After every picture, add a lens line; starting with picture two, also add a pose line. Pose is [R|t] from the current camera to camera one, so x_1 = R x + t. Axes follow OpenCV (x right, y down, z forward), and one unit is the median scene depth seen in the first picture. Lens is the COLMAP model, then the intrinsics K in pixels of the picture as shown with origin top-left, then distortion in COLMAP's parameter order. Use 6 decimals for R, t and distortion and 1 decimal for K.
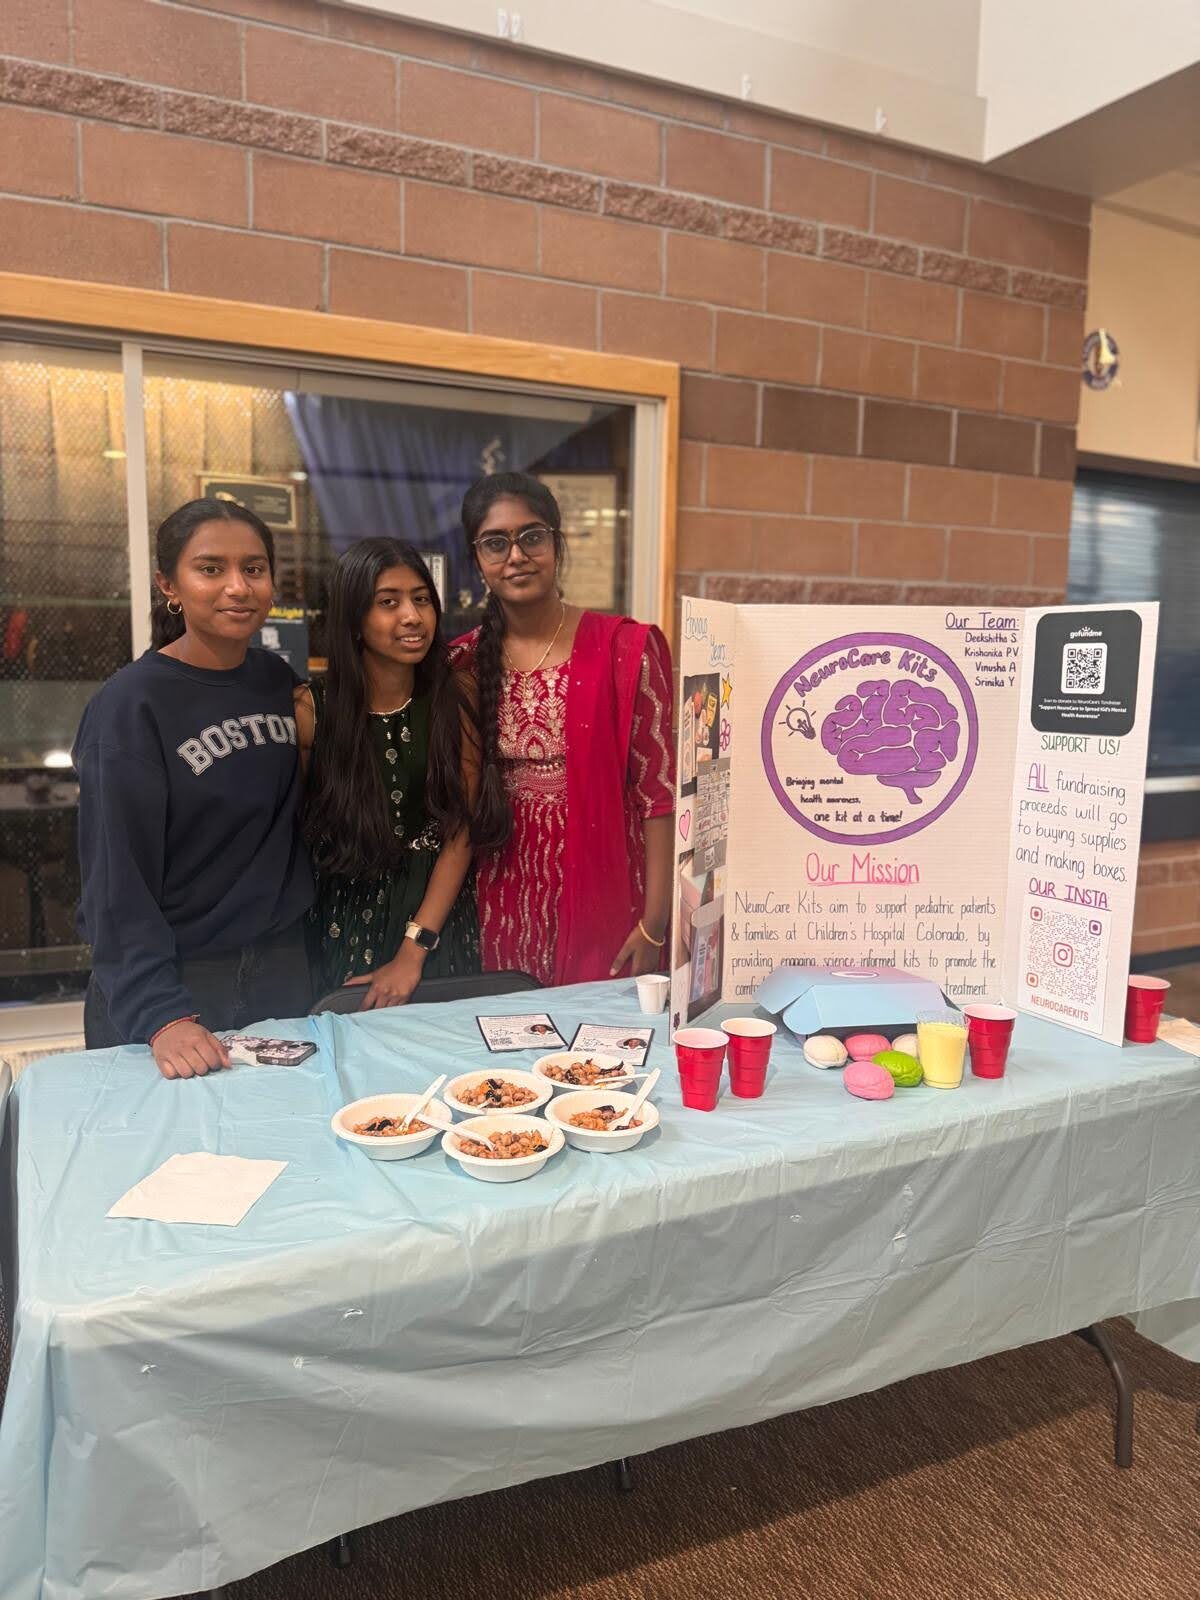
lens RADIAL K [[1181.1, 0, 600.0], [0, 1181.1, 800.0], [0, 0, 1]] dist [0.045623, -0.047375]
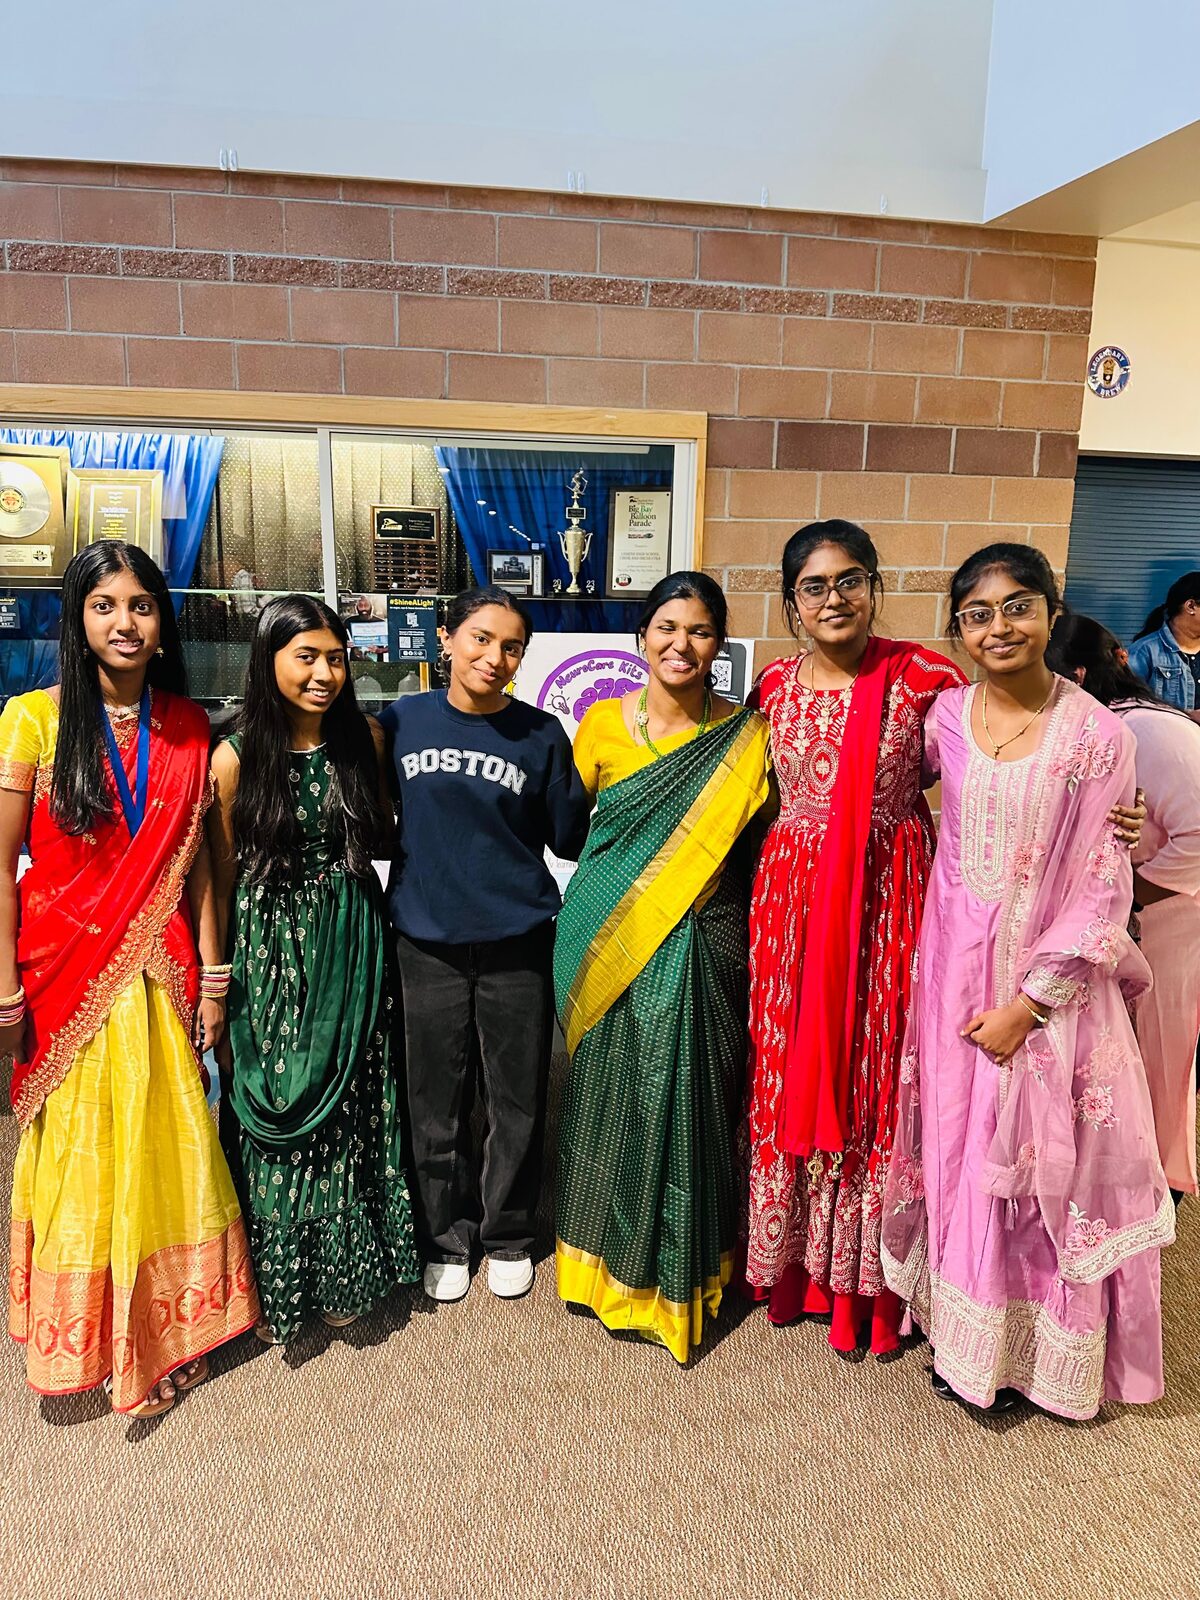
lens RADIAL K [[1189.6, 0, 603.5], [0, 1189.6, 838.4], [0, 0, 1]] dist [0.051056, -0.069810]
pose [[0.966398, 0.062075, -0.249444, 0.353343], [-0.033239, 0.992434, 0.118196, -0.046824], [0.254894, -0.105933, 0.961149, -0.429053]]
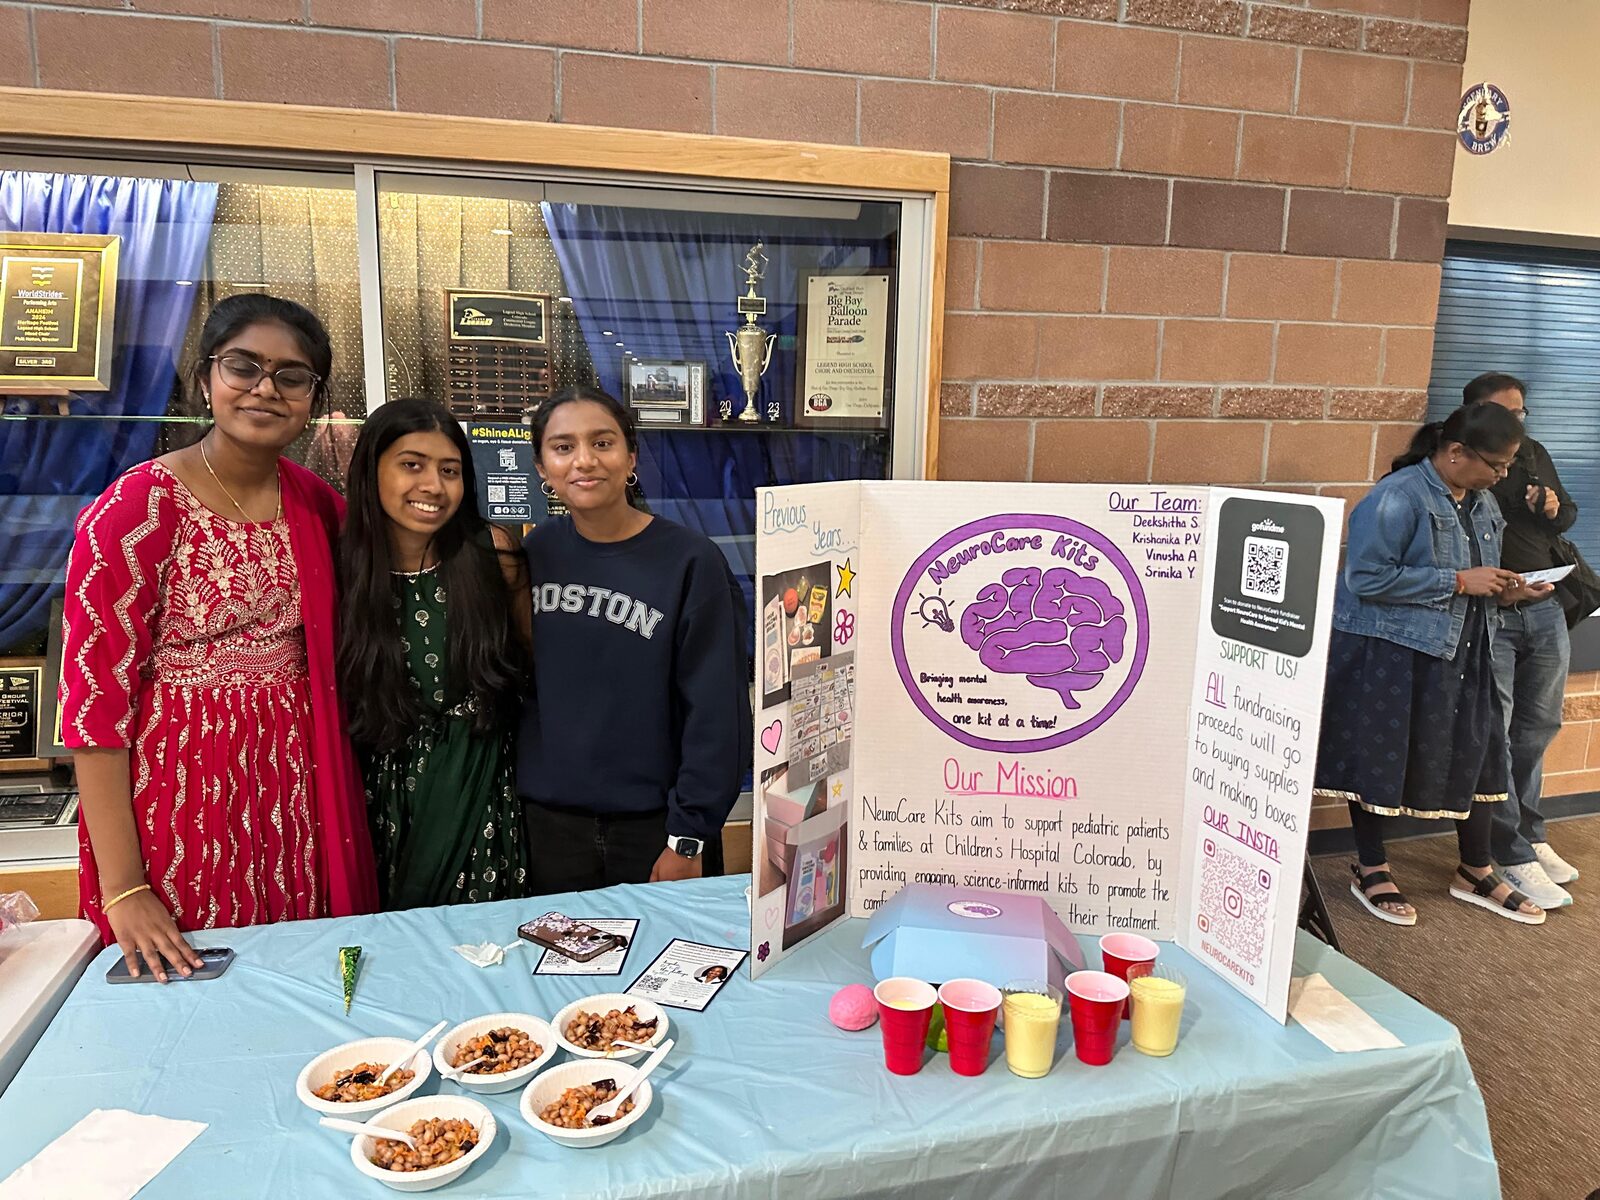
lens RADIAL K [[1166.1, 0, 807.4], [0, 1166.1, 597.0], [0, 0, 1]] dist [0.057506, -0.064665]
pose [[0.982061, 0.033257, -0.185605, 0.151009], [-0.024483, 0.998481, 0.049365, -0.075561], [0.186965, -0.043936, 0.981384, 0.083931]]
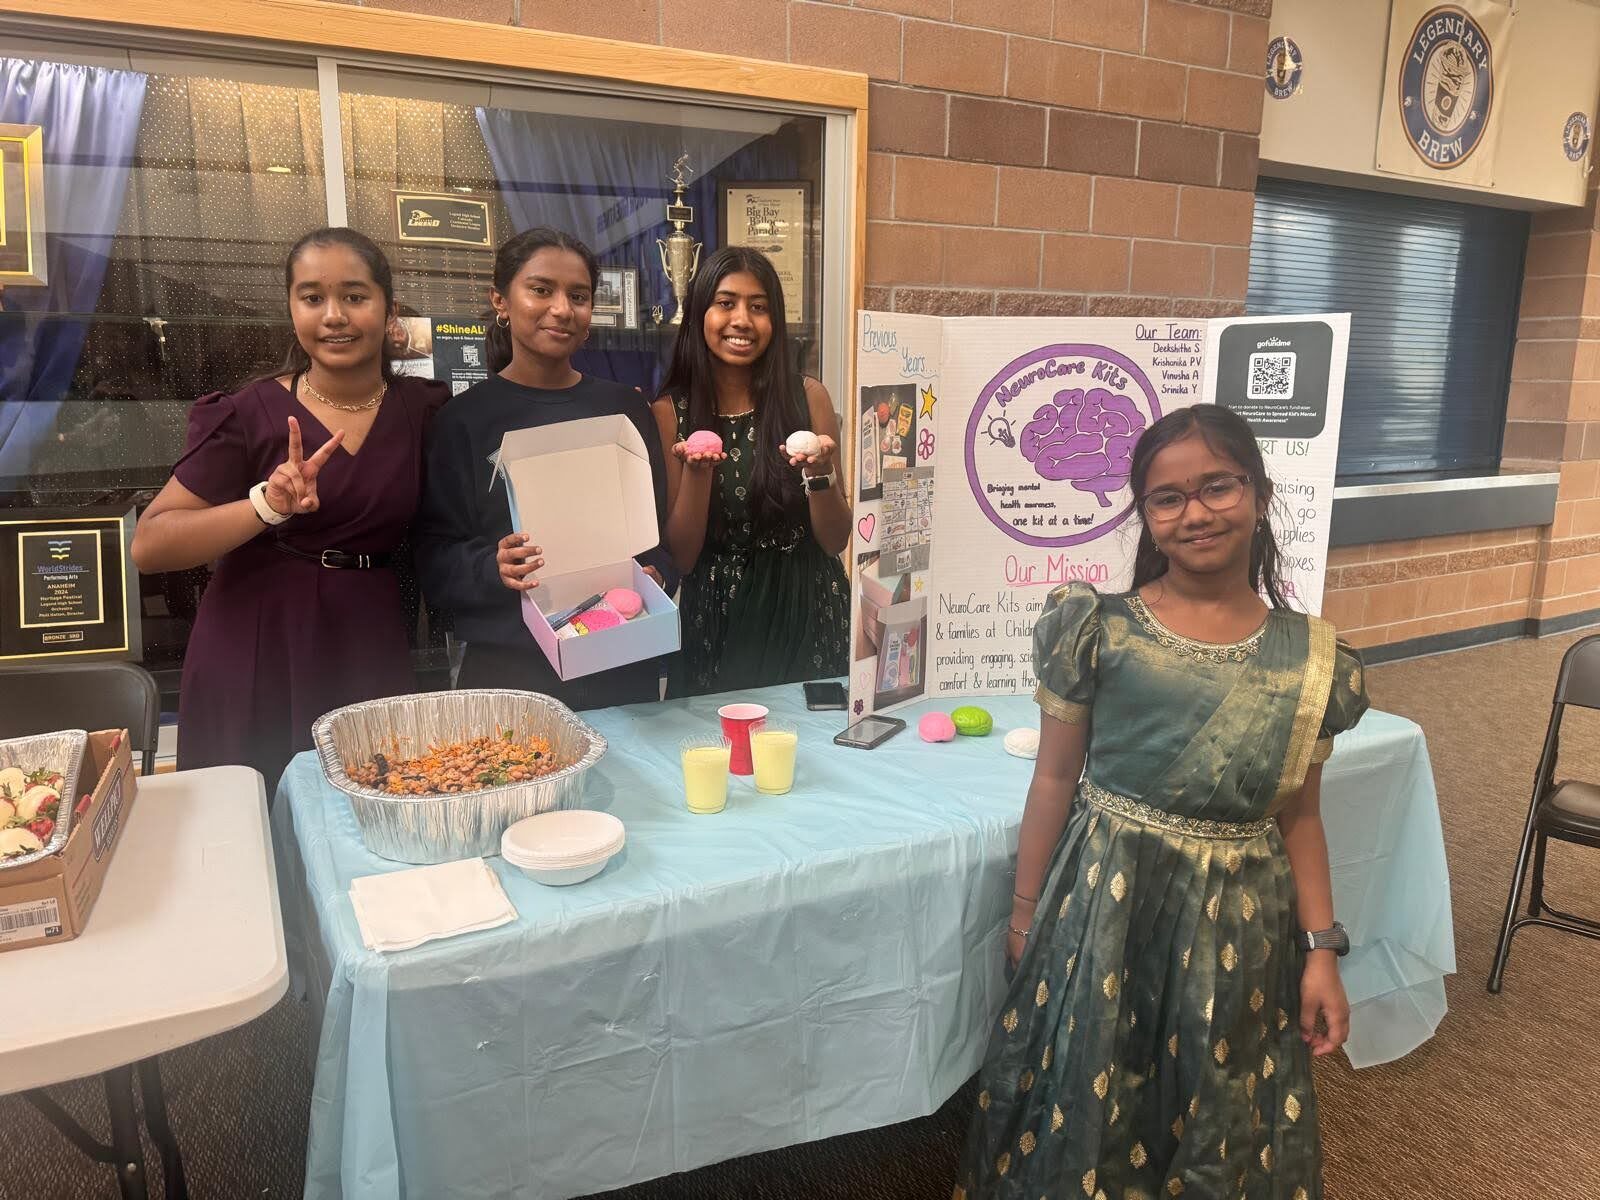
lens RADIAL K [[1189.6, 0, 791.6], [0, 1189.6, 595.6], [0, 0, 1]] dist [0.051056, -0.069810]
pose [[0.999776, -0.012836, 0.016804, -0.022733], [0.011729, 0.997856, 0.064390, 0.006202], [-0.017595, -0.064178, 0.997783, -0.040188]]
